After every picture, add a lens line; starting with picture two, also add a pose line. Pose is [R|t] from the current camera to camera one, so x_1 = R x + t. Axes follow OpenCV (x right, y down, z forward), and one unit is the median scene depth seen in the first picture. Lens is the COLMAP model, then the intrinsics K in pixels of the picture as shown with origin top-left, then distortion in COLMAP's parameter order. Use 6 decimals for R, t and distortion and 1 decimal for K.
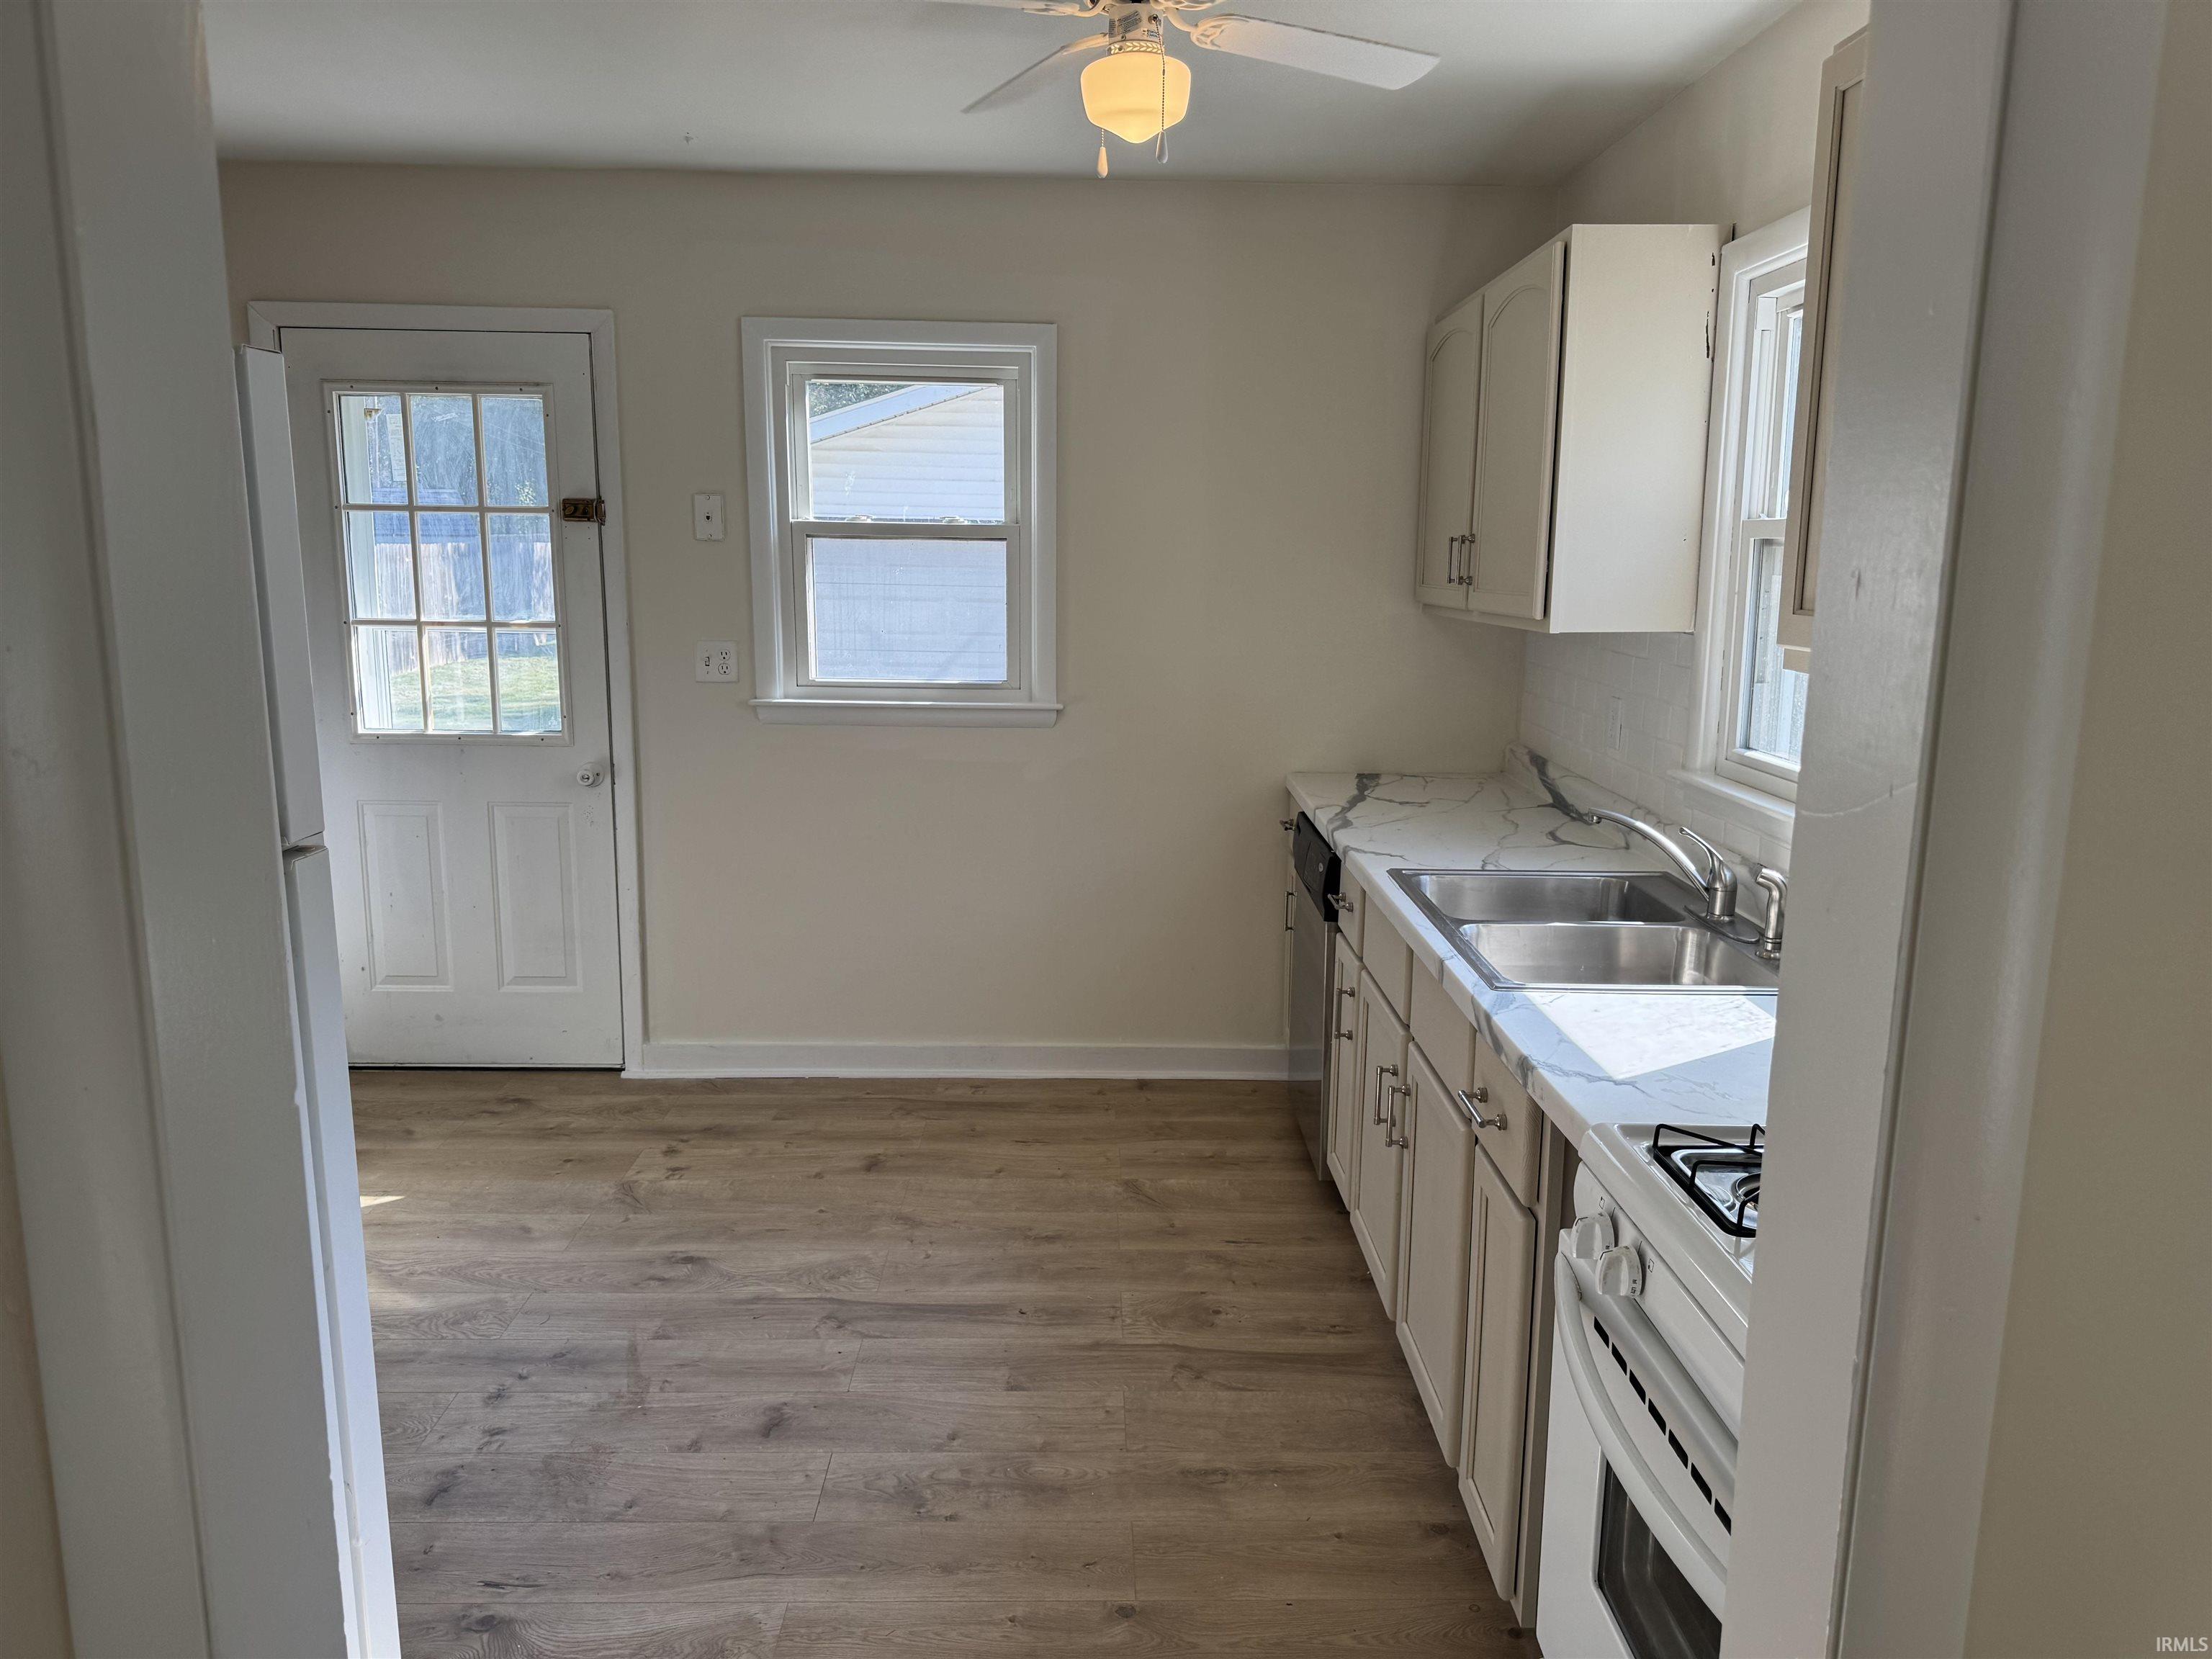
lens RADIAL K [[1560.2, 0, 1096.5], [0, 1560.2, 828.8], [0, 0, 1]] dist [0.129514, -0.182652]
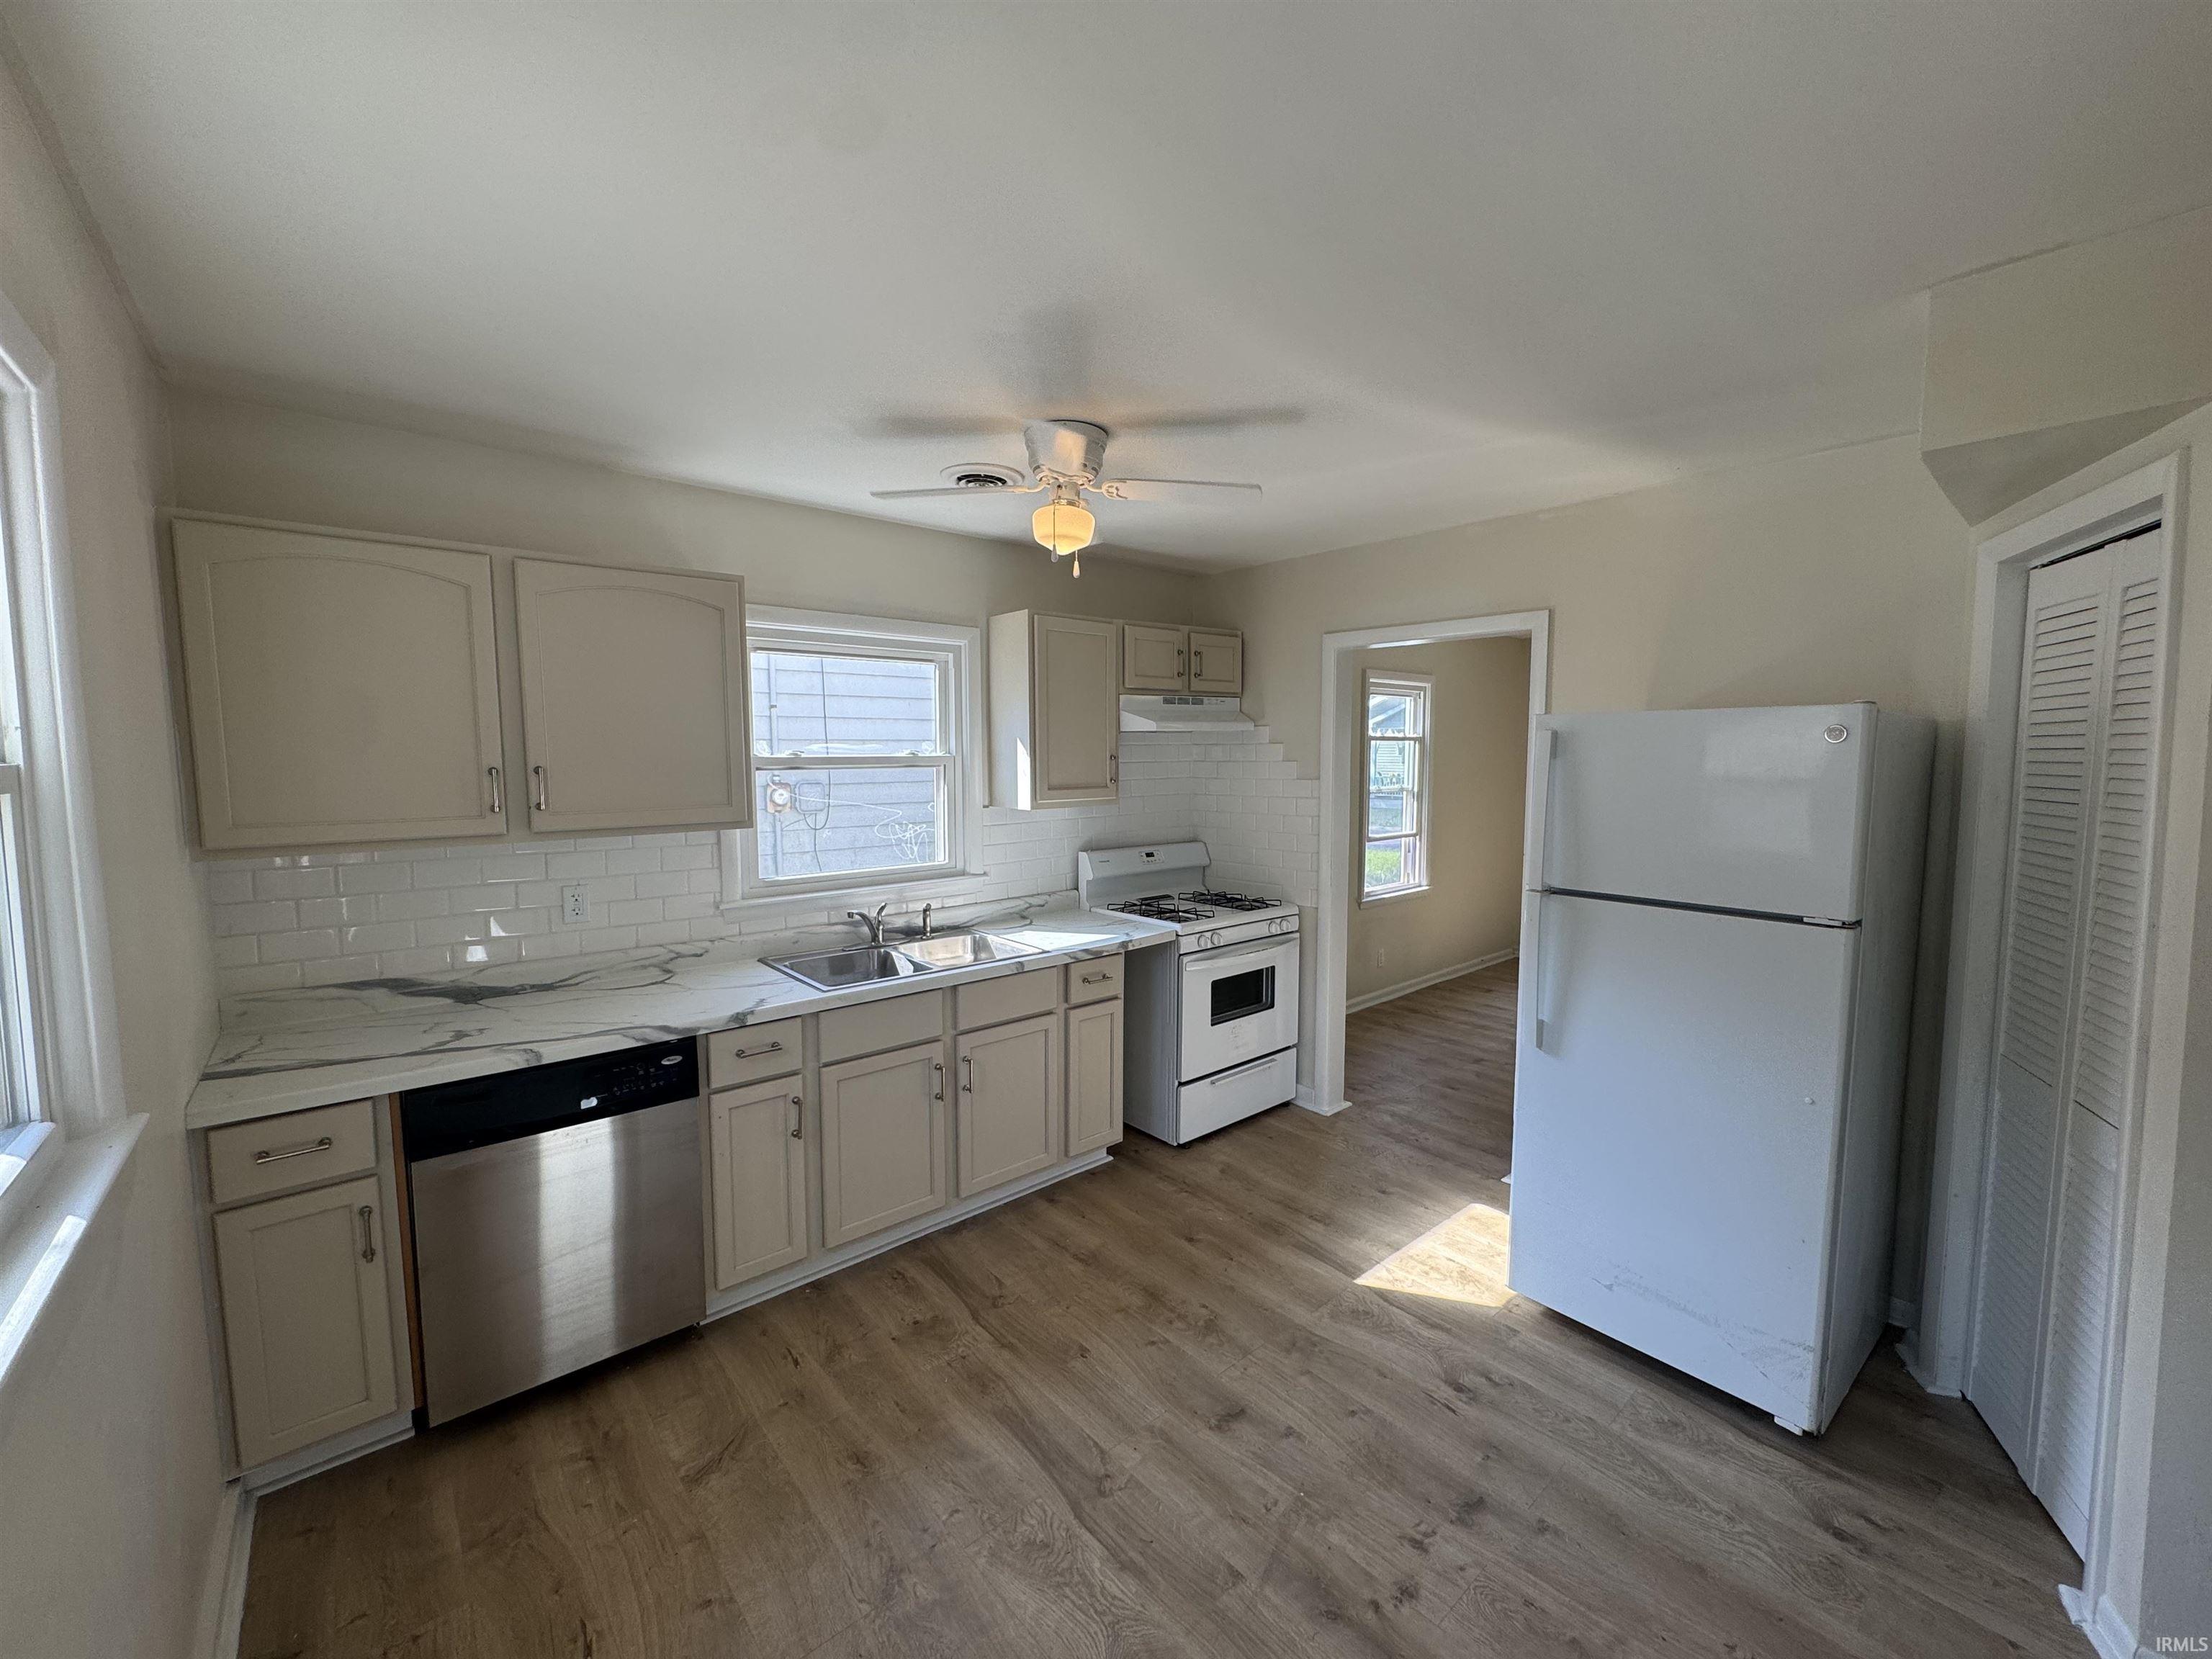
lens RADIAL K [[887.4, 0, 1106.0], [0, 887.4, 829.5], [0, 0, 1]] dist [0.001011, 0.000152]
pose [[-0.649910, -0.072041, 0.756589, -0.532102], [0.134530, 0.968873, 0.207815, -0.228102], [-0.748010, 0.236845, -0.619988, 1.129646]]
